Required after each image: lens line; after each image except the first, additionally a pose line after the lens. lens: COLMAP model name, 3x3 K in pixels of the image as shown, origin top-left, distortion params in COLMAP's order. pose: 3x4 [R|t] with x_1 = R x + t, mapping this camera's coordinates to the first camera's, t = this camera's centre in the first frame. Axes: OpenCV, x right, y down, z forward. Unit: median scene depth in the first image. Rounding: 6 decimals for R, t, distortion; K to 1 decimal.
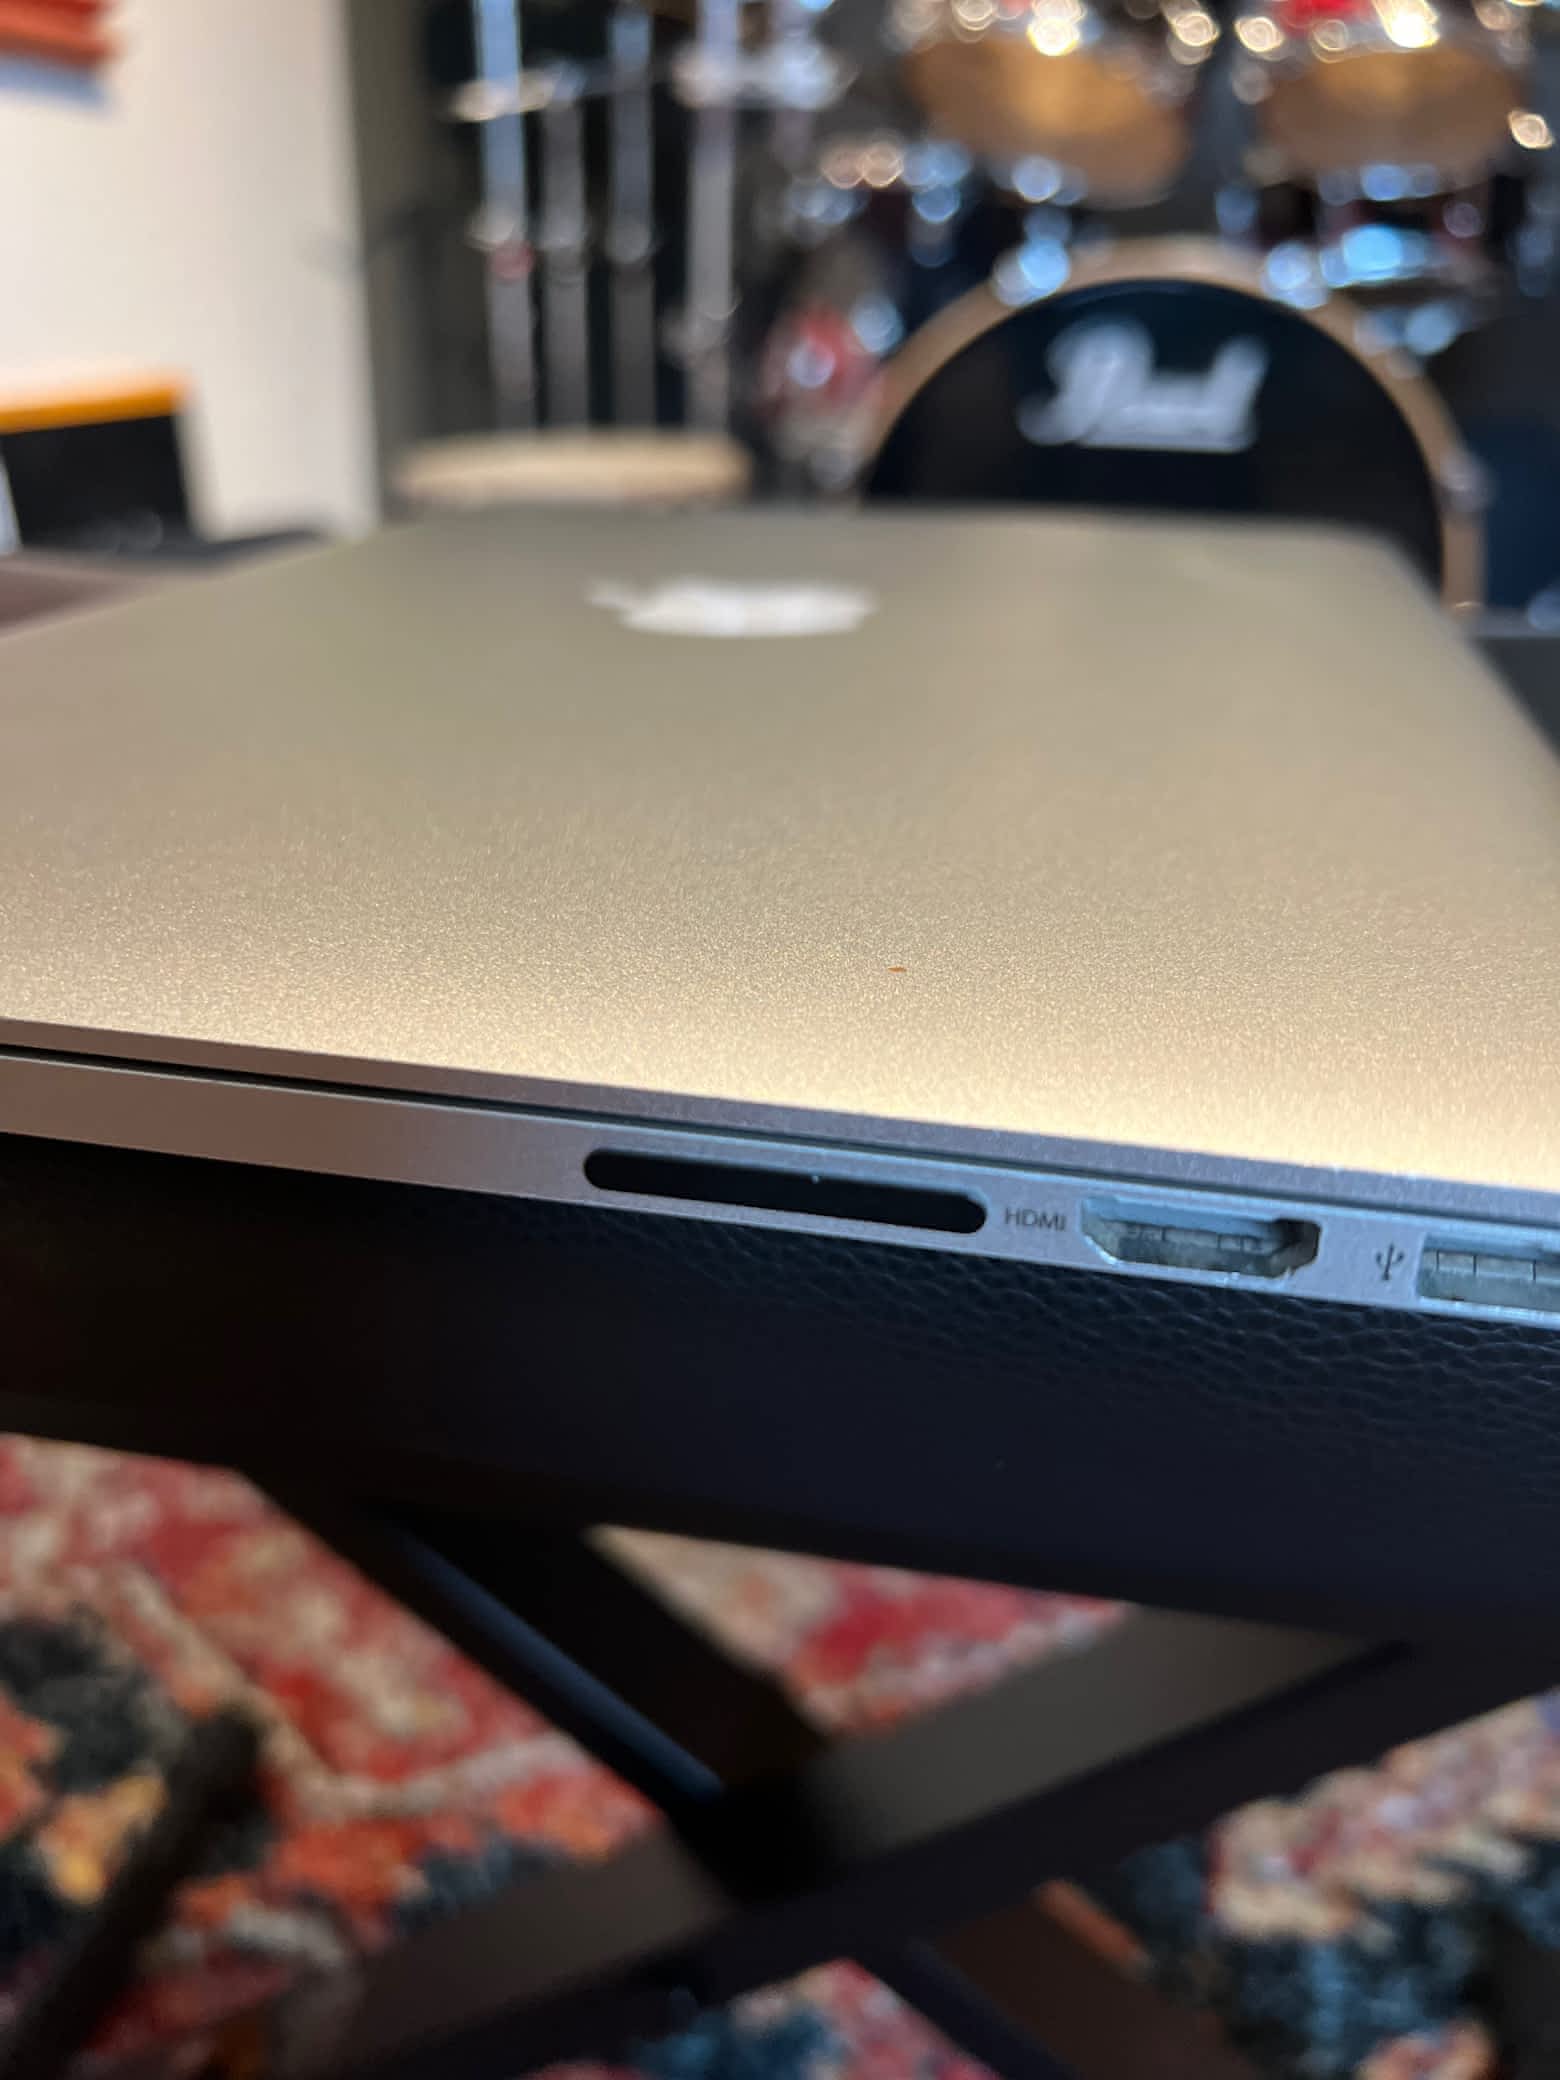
lens RADIAL K [[1649.9, 0, 780.6], [0, 1649.9, 1076.5], [0, 0, 1]] dist [-0.056921, -0.003405]
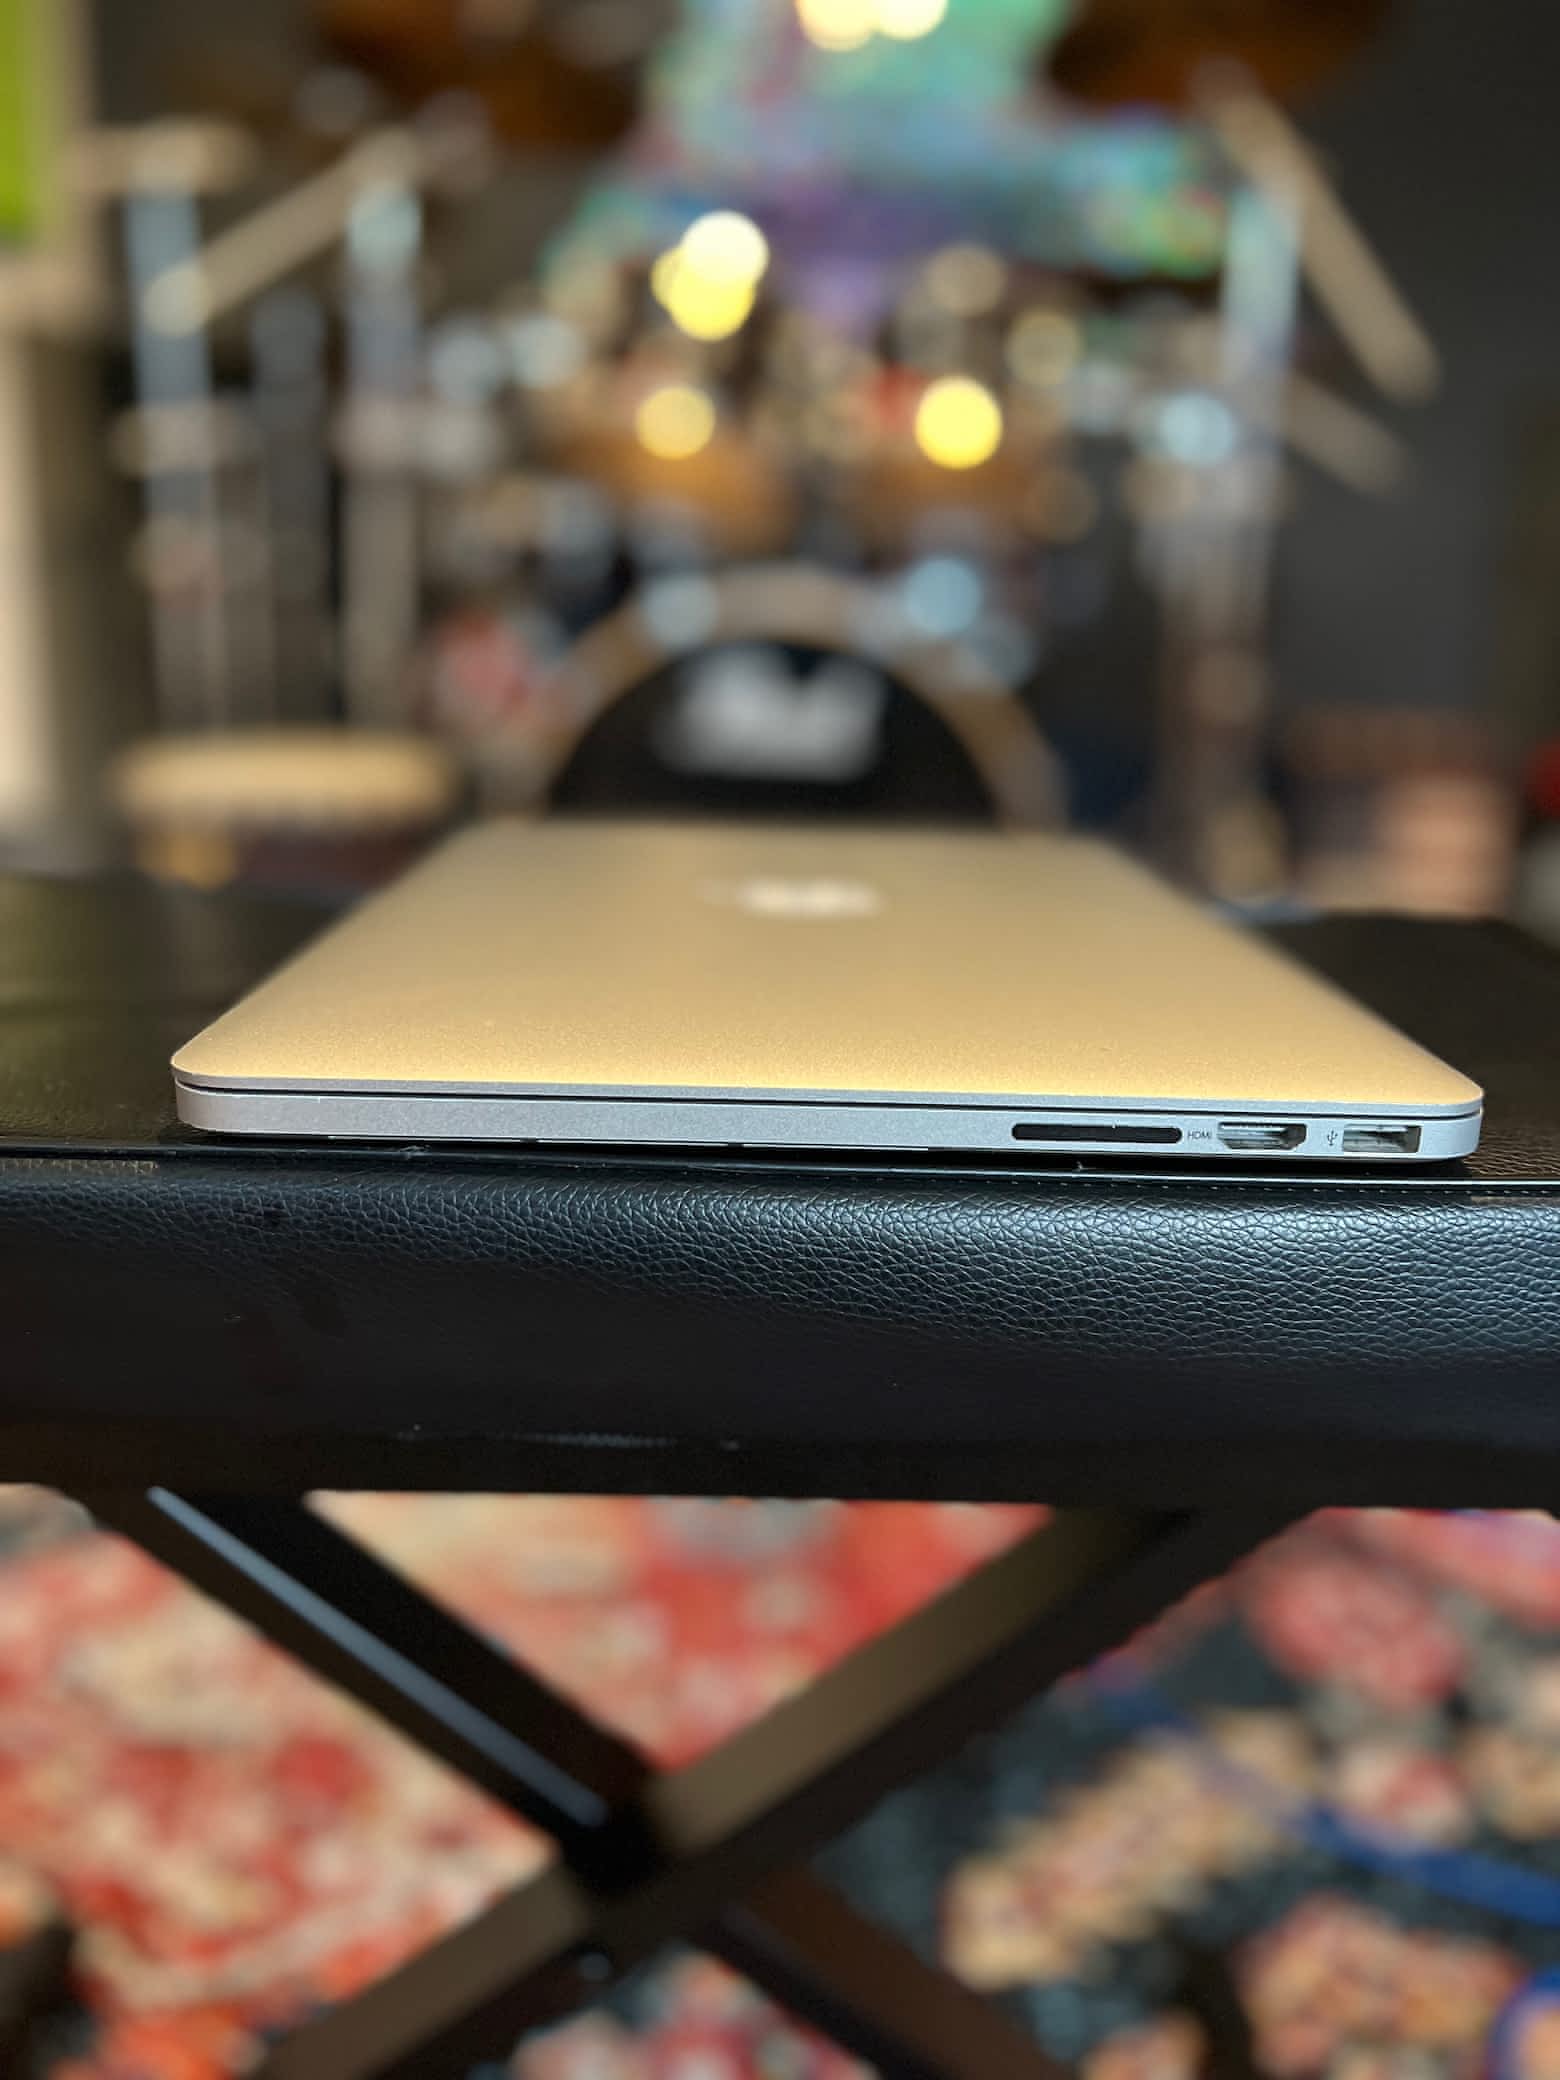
lens RADIAL K [[1591.0, 0, 780.0], [0, 1591.0, 1040.0], [0, 0, 1]] dist [-0.004987, -0.007830]
pose [[0.972396, -0.031774, 0.231165, -0.405125], [0.072058, 0.983154, -0.167976, 0.158188], [-0.221933, 0.179996, 0.958304, -0.751162]]
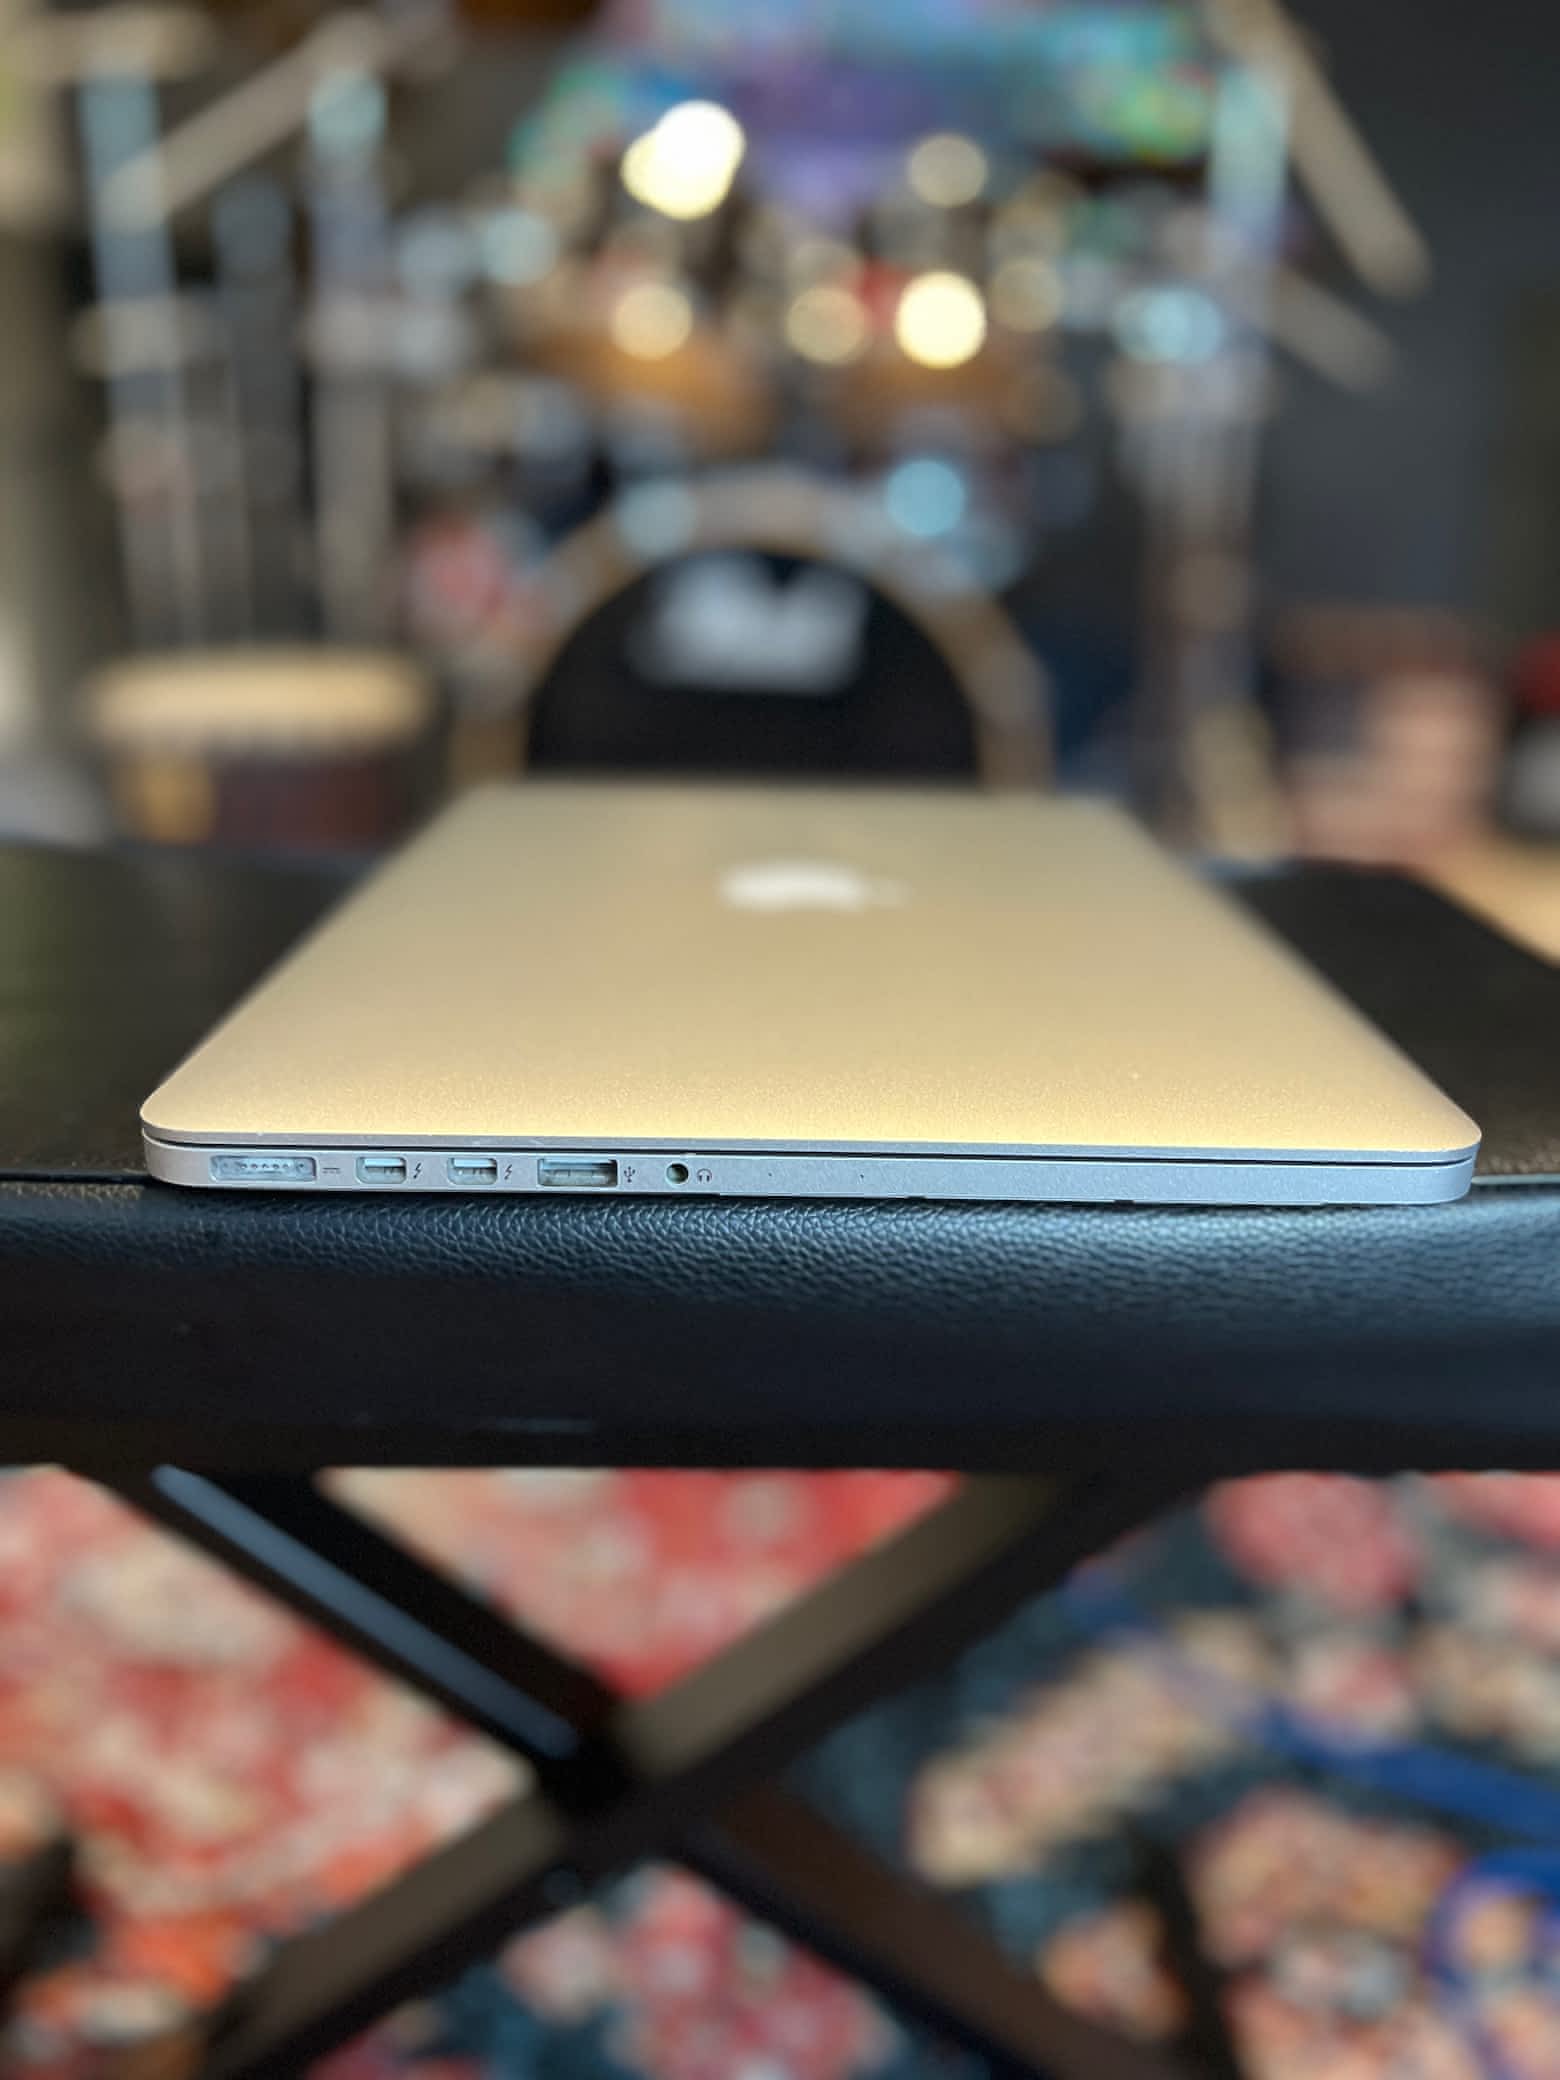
lens RADIAL K [[1582.6, 0, 797.8], [0, 1582.6, 1032.3], [0, 0, 1]] dist [0.049089, -0.104189]
pose [[0.969167, -0.055706, 0.240026, -0.326266], [0.082448, 0.991275, -0.102846, 0.030071], [-0.232203, 0.119464, 0.965303, -0.854781]]
